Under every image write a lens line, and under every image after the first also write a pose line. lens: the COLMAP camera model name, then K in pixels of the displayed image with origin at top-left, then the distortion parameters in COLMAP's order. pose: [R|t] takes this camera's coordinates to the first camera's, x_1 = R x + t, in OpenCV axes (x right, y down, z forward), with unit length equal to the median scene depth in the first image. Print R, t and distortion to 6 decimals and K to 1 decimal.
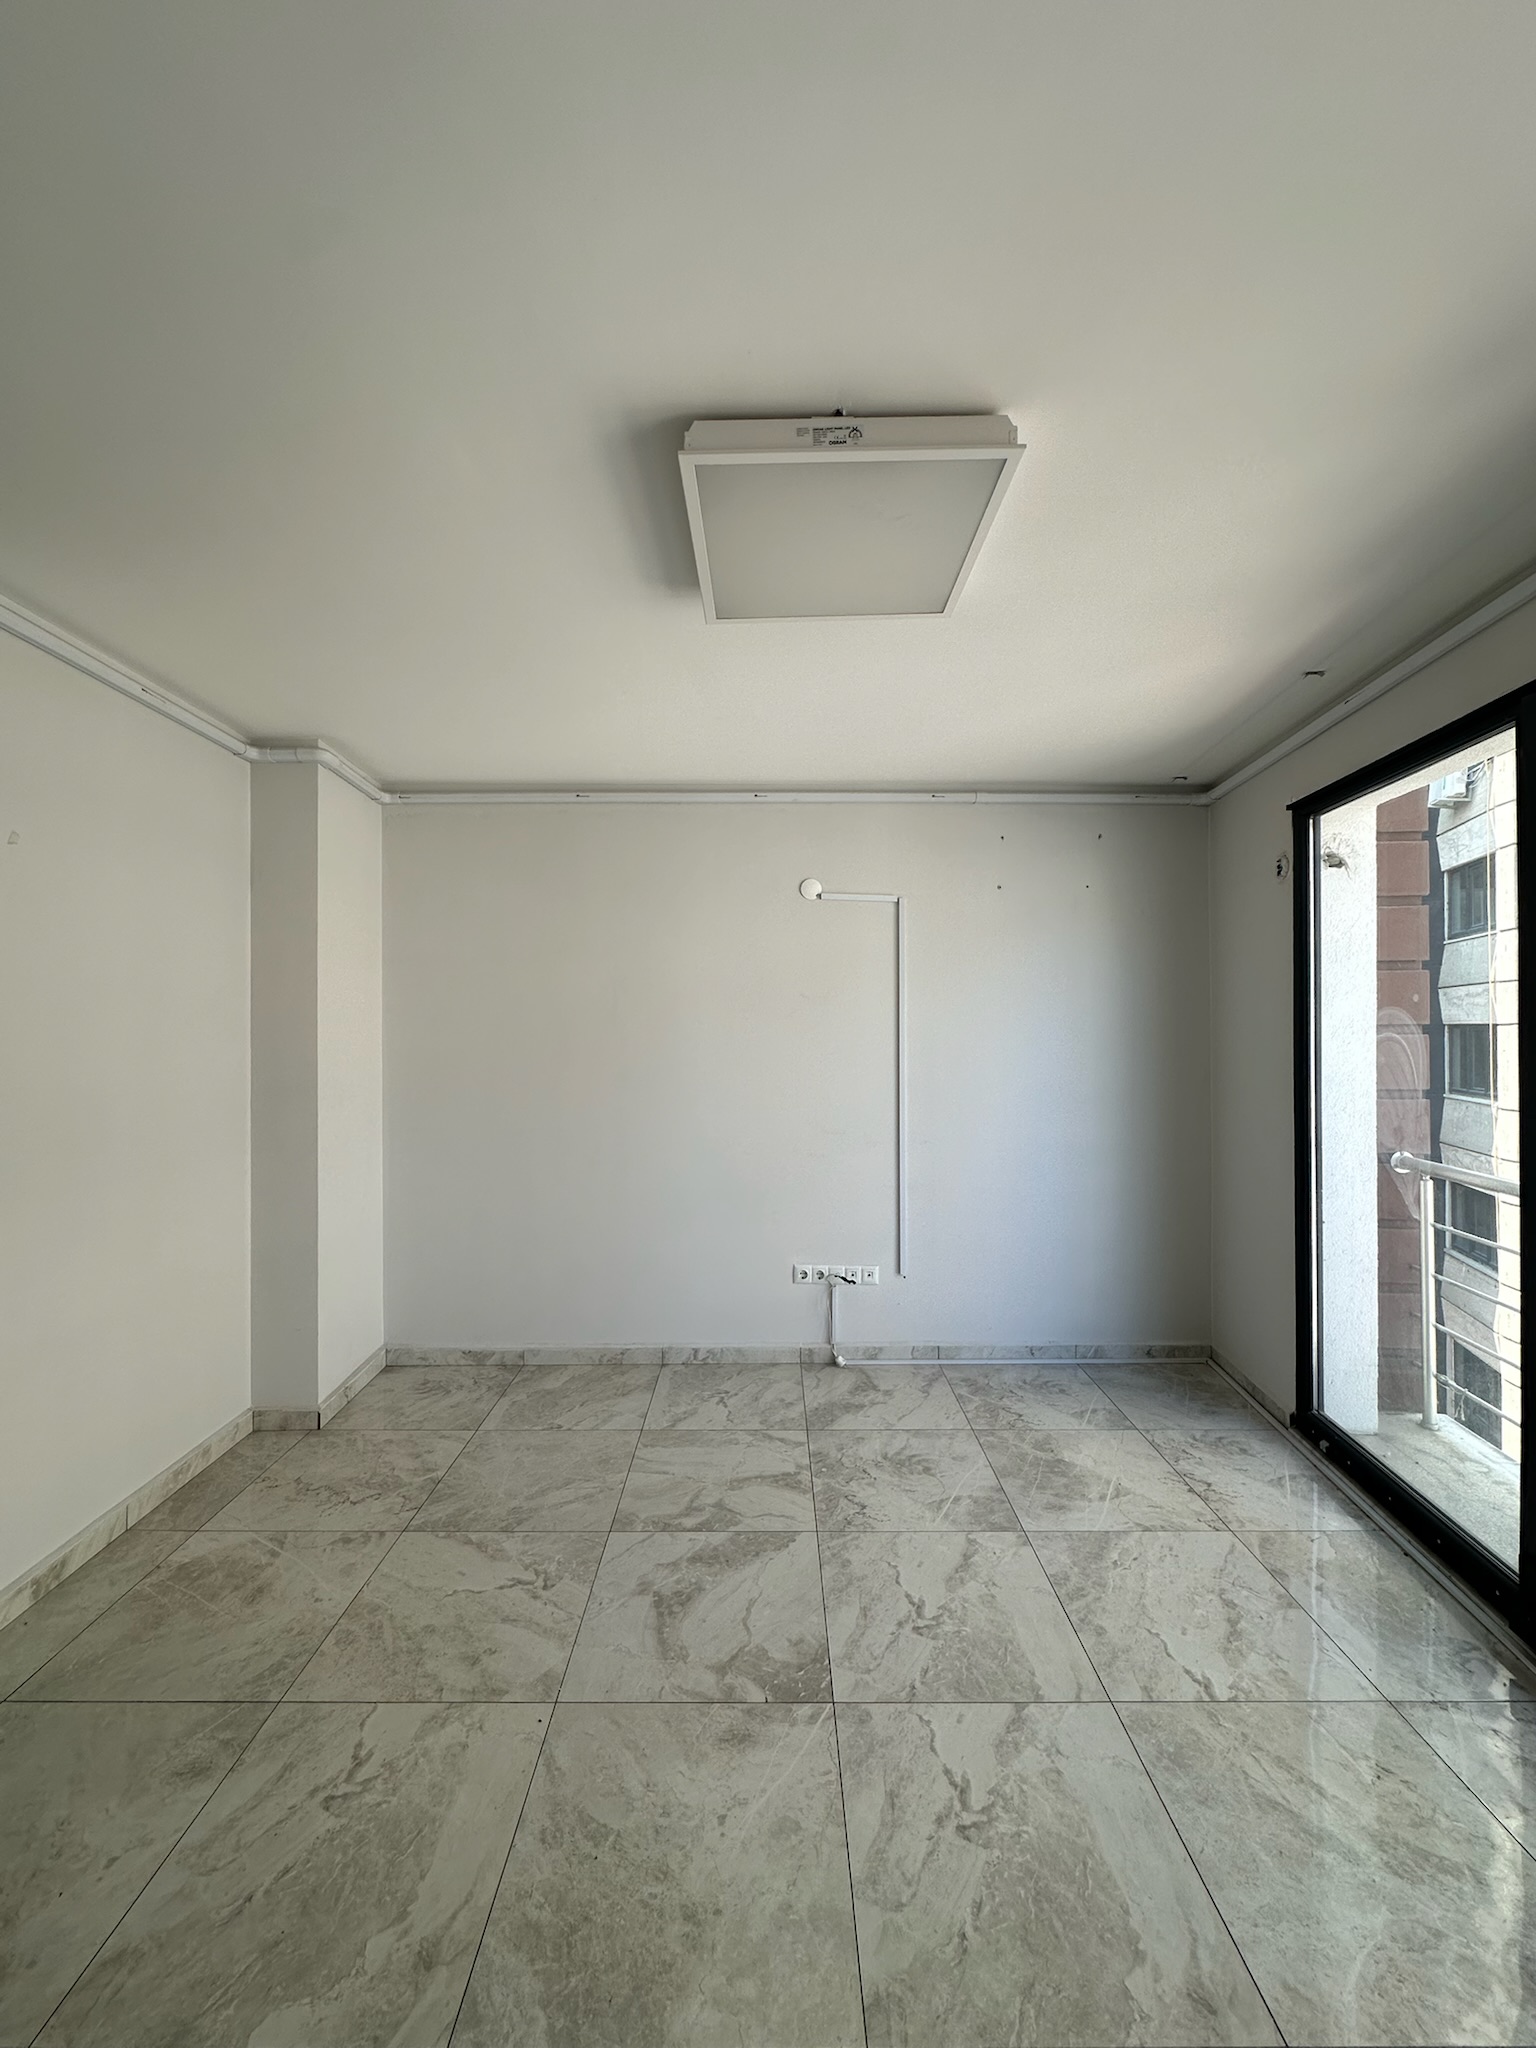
lens RADIAL K [[819.2, 0, 766.7], [0, 819.2, 1025.3], [0, 0, 1]] dist [-0.001859, -0.000095]
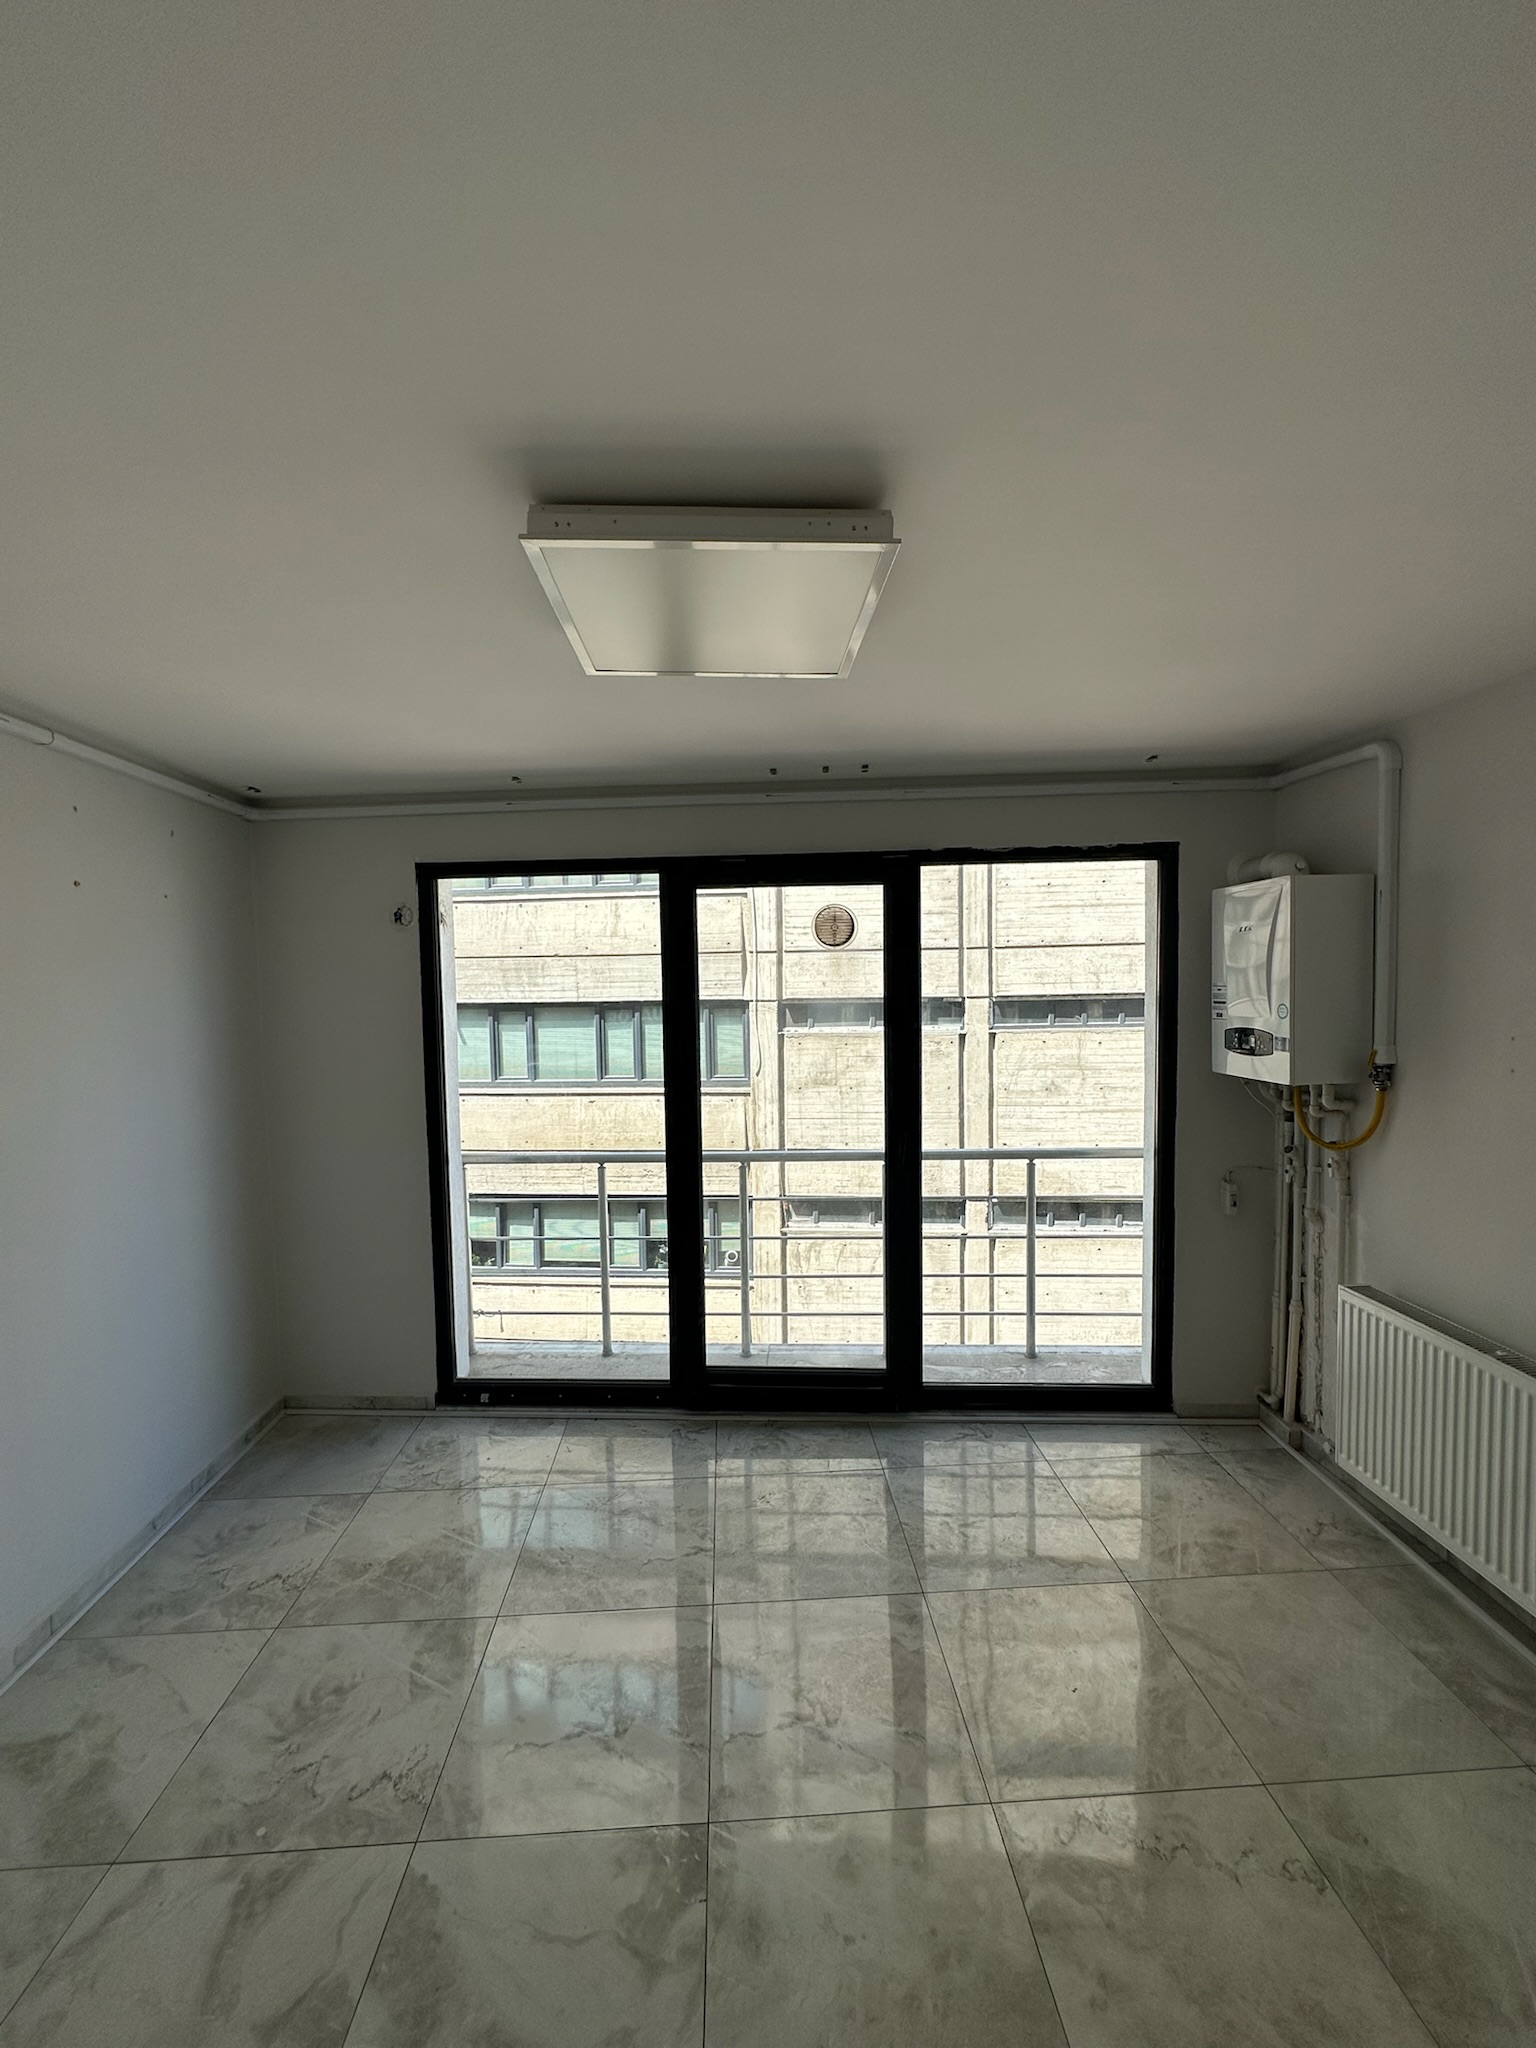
lens RADIAL K [[819.2, 0, 768.0], [0, 819.2, 1022.3], [0, 0, 1]] dist [-0.001859, -0.000095]
pose [[-0.056124, -0.045923, 0.997367, -0.534114], [0.013780, 0.998811, 0.046765, -0.101765], [-0.998329, 0.016368, -0.055425, 0.613884]]
